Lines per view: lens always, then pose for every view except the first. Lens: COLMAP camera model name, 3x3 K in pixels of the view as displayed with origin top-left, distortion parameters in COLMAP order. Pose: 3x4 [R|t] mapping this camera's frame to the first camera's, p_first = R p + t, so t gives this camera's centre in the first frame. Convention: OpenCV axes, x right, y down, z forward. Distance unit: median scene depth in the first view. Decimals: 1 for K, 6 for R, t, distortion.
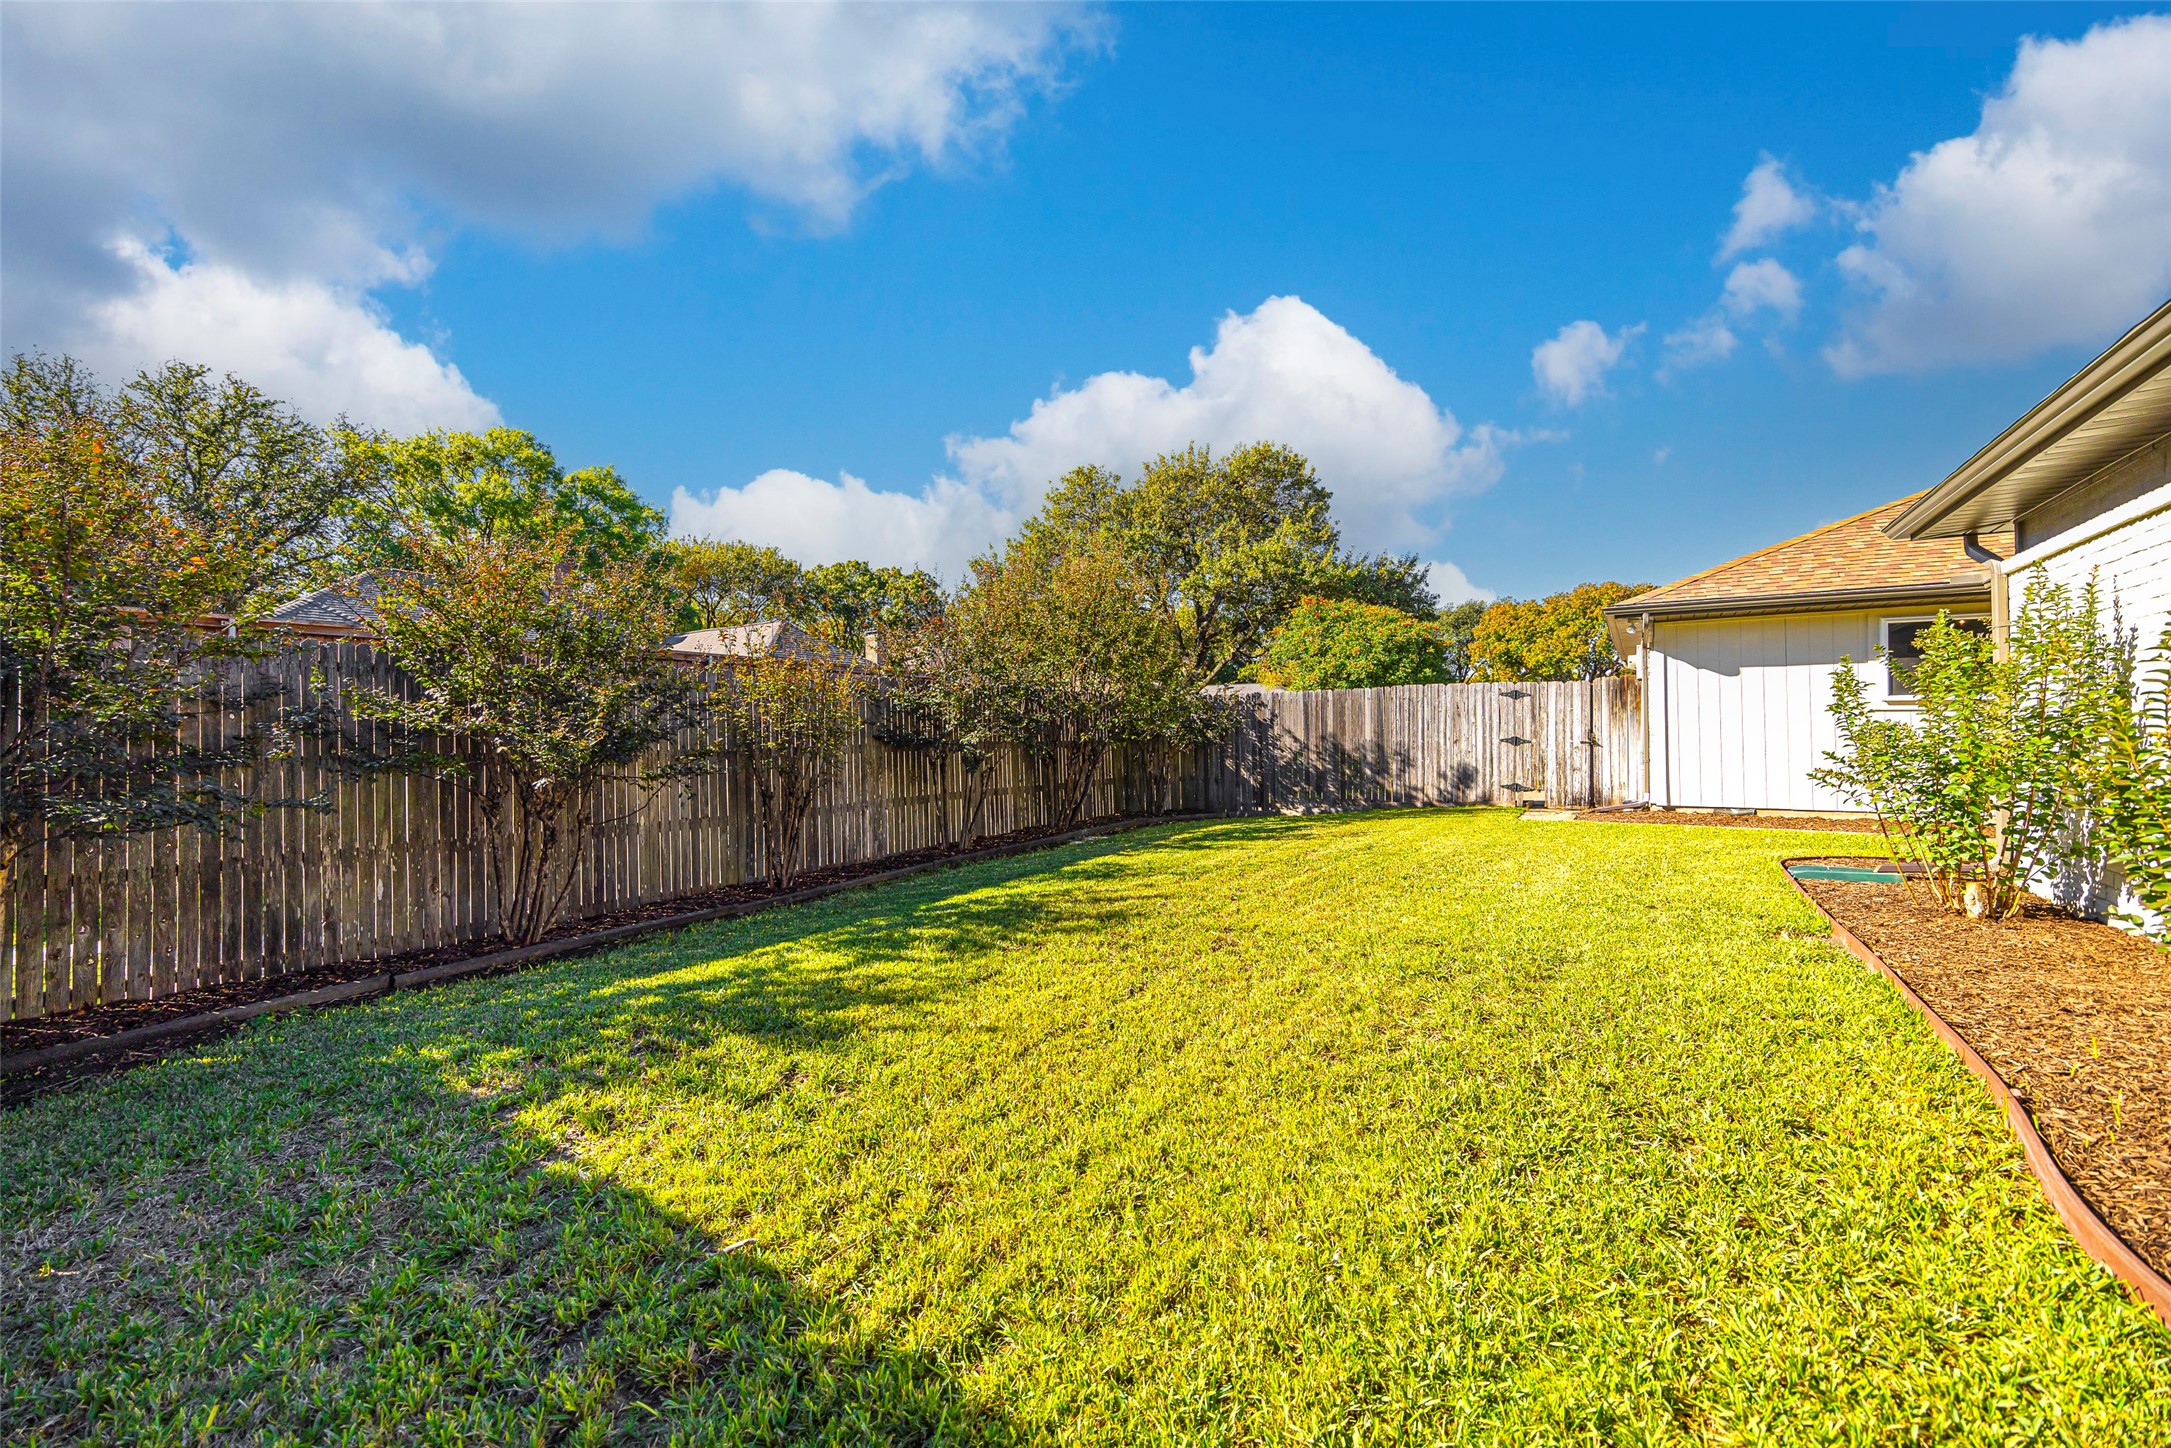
lens RADIAL K [[838.6, 0, 1097.2], [0, 838.6, 723.5], [0, 0, 1]] dist [-0.002291, -0.000057]
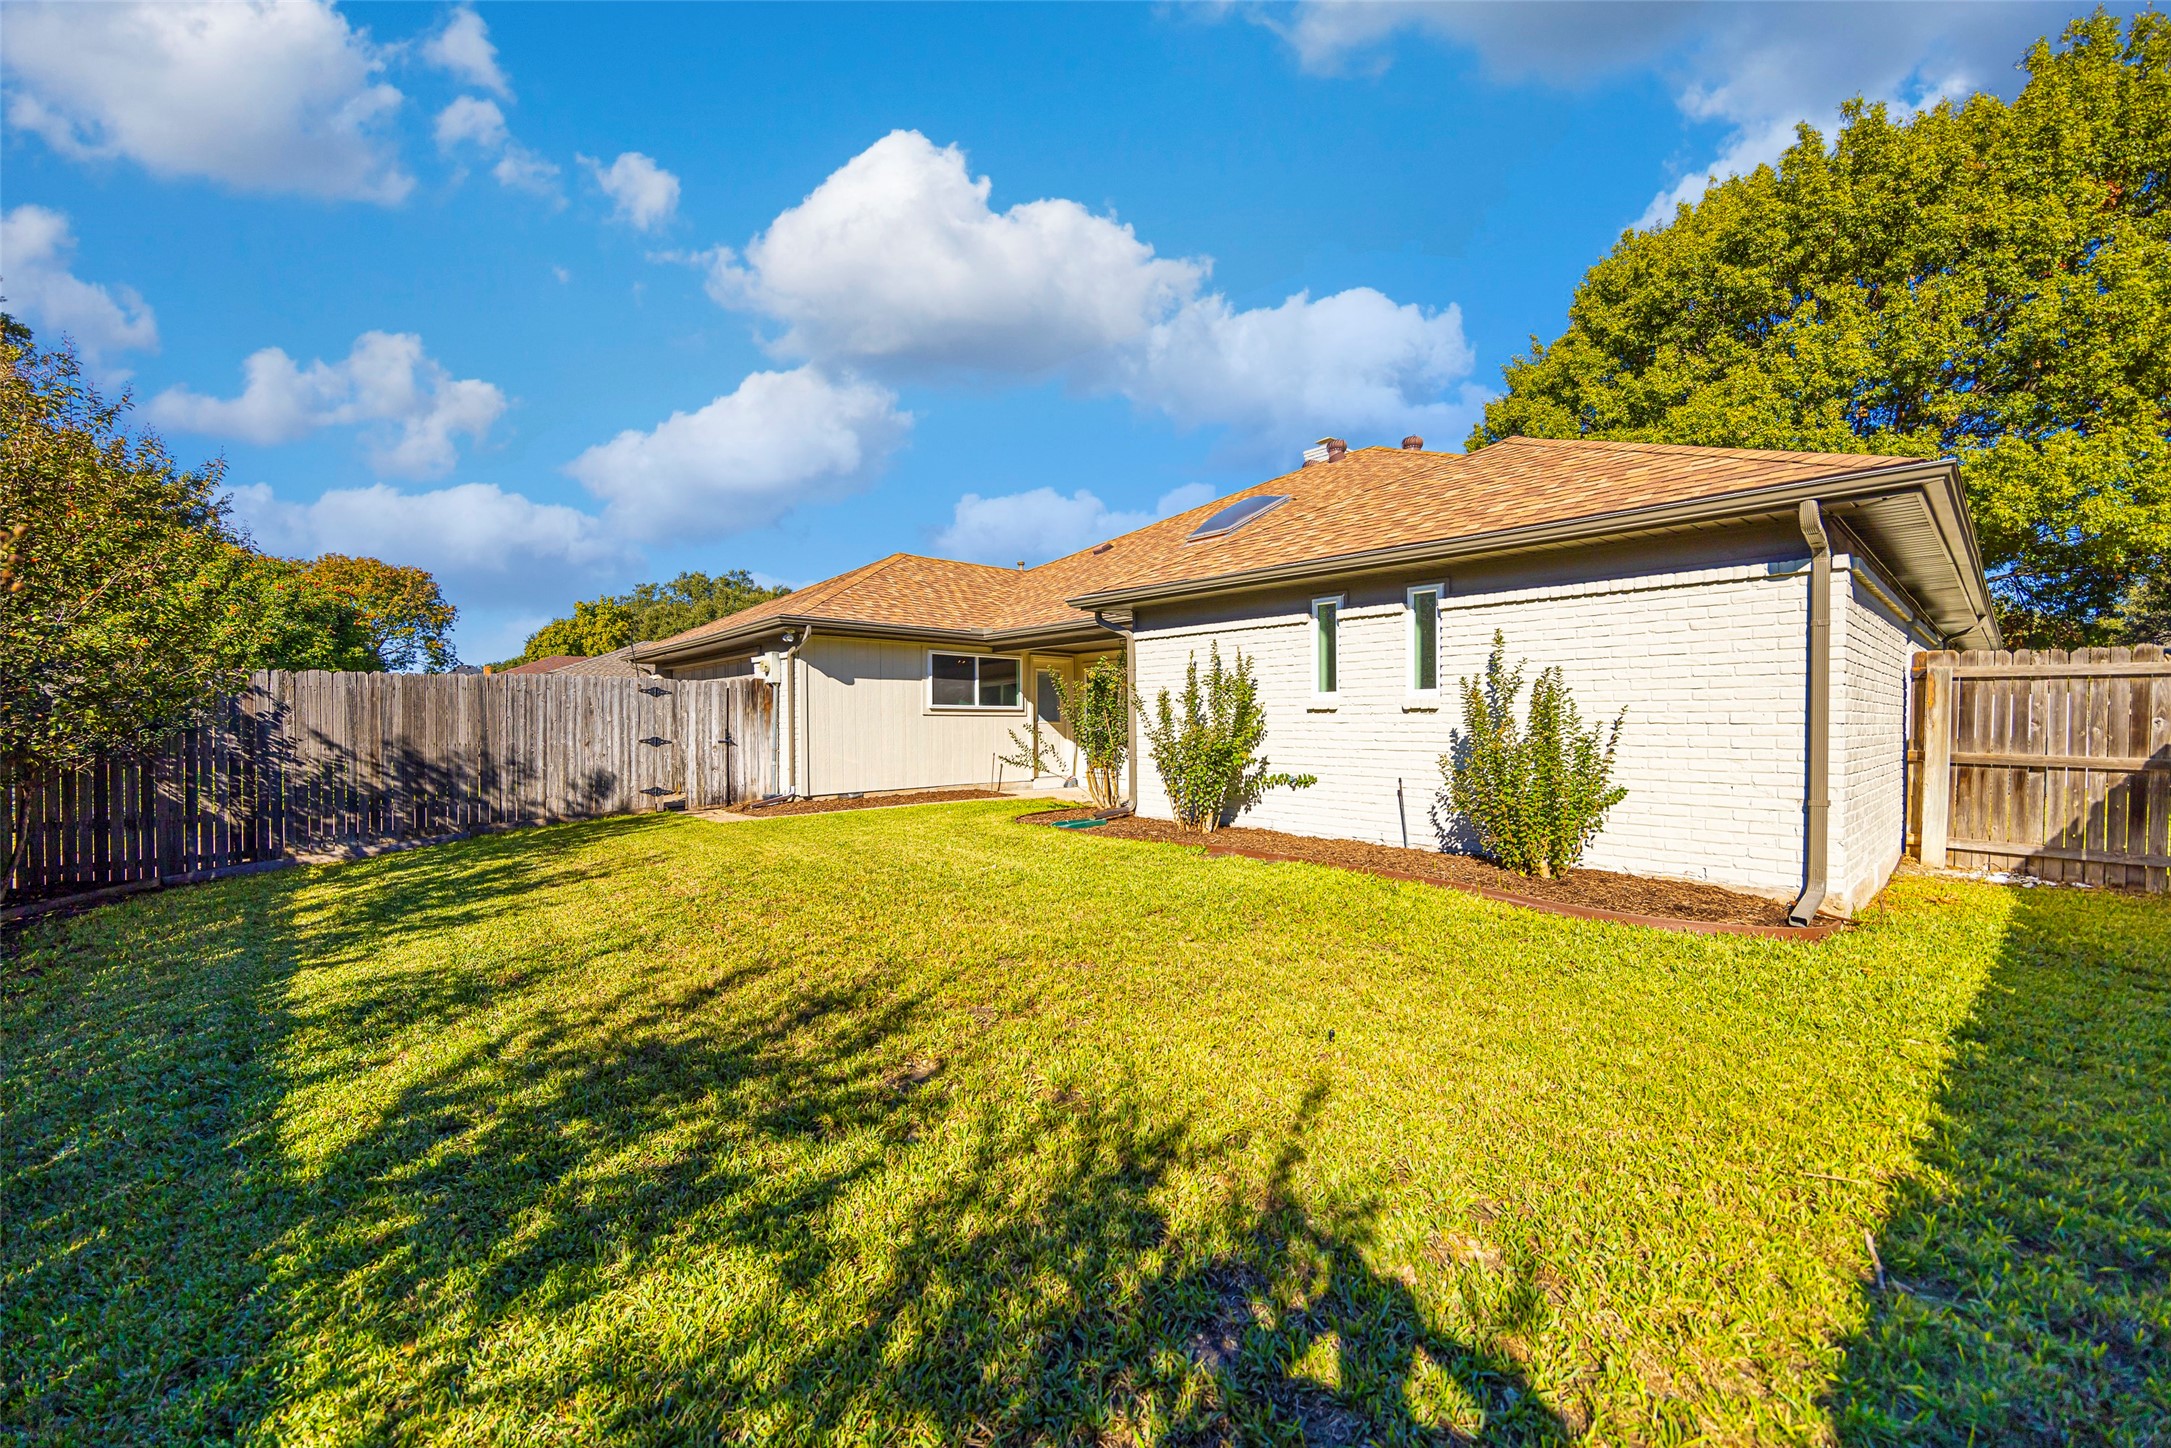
lens RADIAL K [[838.6, 0, 1097.9], [0, 838.6, 730.8], [0, 0, 1]] dist [-0.002291, -0.000057]
pose [[0.235637, -0.004678, 0.971830, -0.287453], [-0.005258, 0.999968, 0.006088, 0.000462], [-0.971827, -0.006544, 0.235605, 0.298724]]
